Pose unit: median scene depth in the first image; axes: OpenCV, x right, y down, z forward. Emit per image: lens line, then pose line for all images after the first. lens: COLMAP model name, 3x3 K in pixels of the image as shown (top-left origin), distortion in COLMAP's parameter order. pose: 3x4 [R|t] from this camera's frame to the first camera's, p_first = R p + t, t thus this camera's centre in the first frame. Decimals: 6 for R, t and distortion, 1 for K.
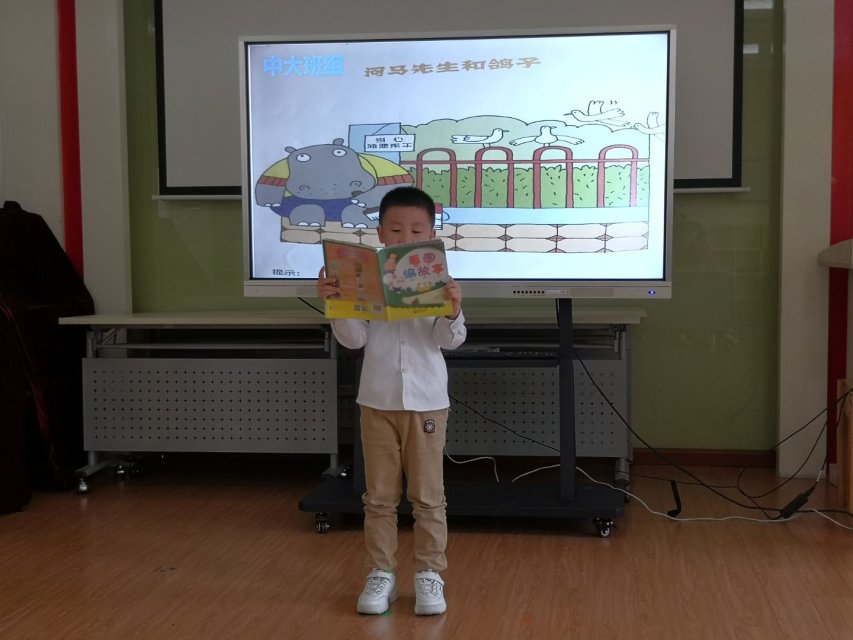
lens RADIAL K [[1216.8, 0, 436.2], [0, 1216.8, 329.1], [0, 0, 1]] dist [0.075248, -0.091097]
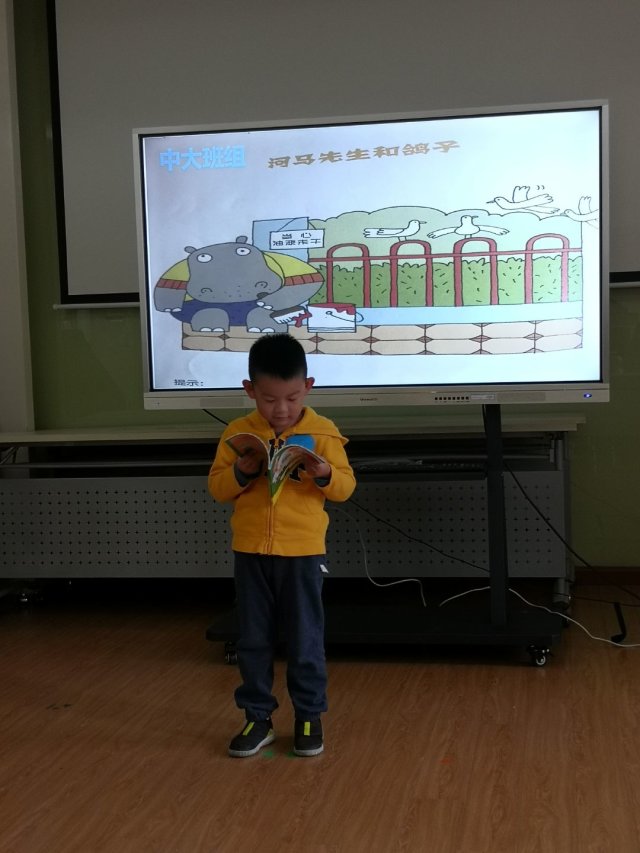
lens RADIAL K [[1275.8, 0, 314.3], [0, 1275.8, 442.8], [0, 0, 1]] dist [0.089438, -0.218252]
pose [[0.998574, -0.019149, -0.049841, 0.019988], [0.019144, 0.999817, -0.000578, 0.001589], [0.049843, -0.000377, 0.998757, 0.037593]]
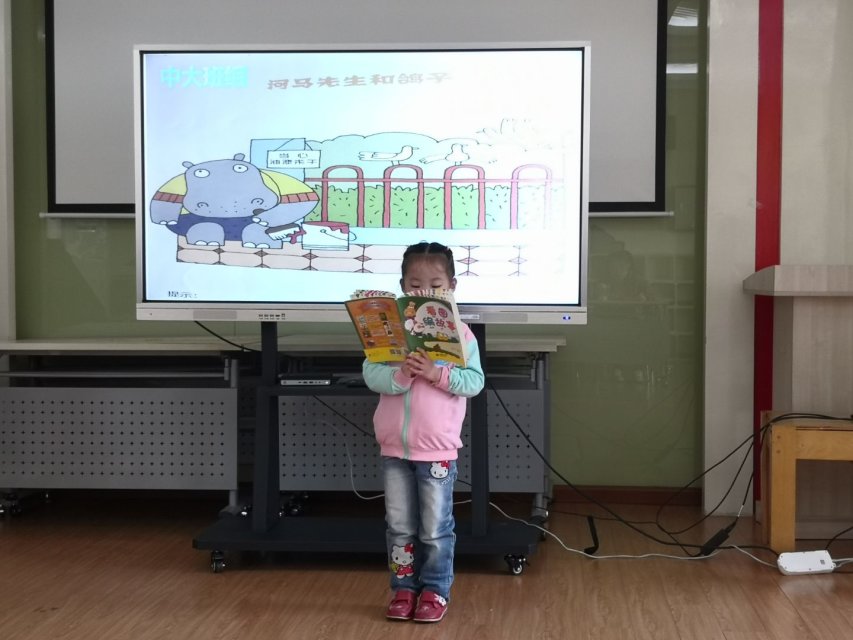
lens RADIAL K [[1332.5, 0, 432.3], [0, 1332.5, 322.8], [0, 0, 1]] dist [0.076464, -0.140293]
pose [[0.998478, 0.006296, 0.054795, 0.013466], [-0.004477, 0.999437, -0.033248, 0.008874], [-0.054973, 0.032952, 0.997944, -0.039210]]
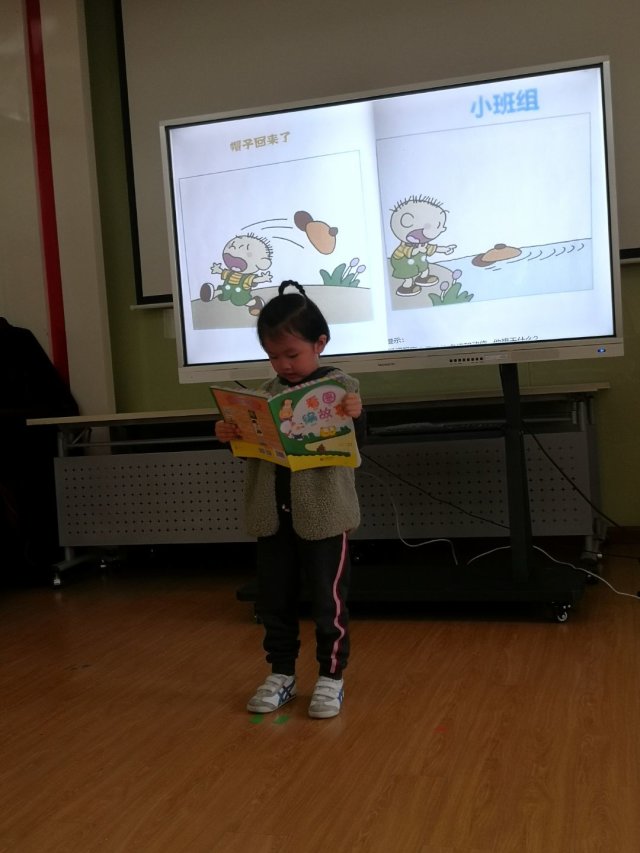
lens RADIAL K [[990.5, 0, 321.5], [0, 990.5, 413.8], [0, 0, 1]] dist [0.087108, -0.304742]
pose [[0.987471, -0.051866, -0.149030, 0.076848], [0.046814, 0.998210, -0.037215, 0.034060], [0.150694, 0.029772, 0.988132, 0.230188]]
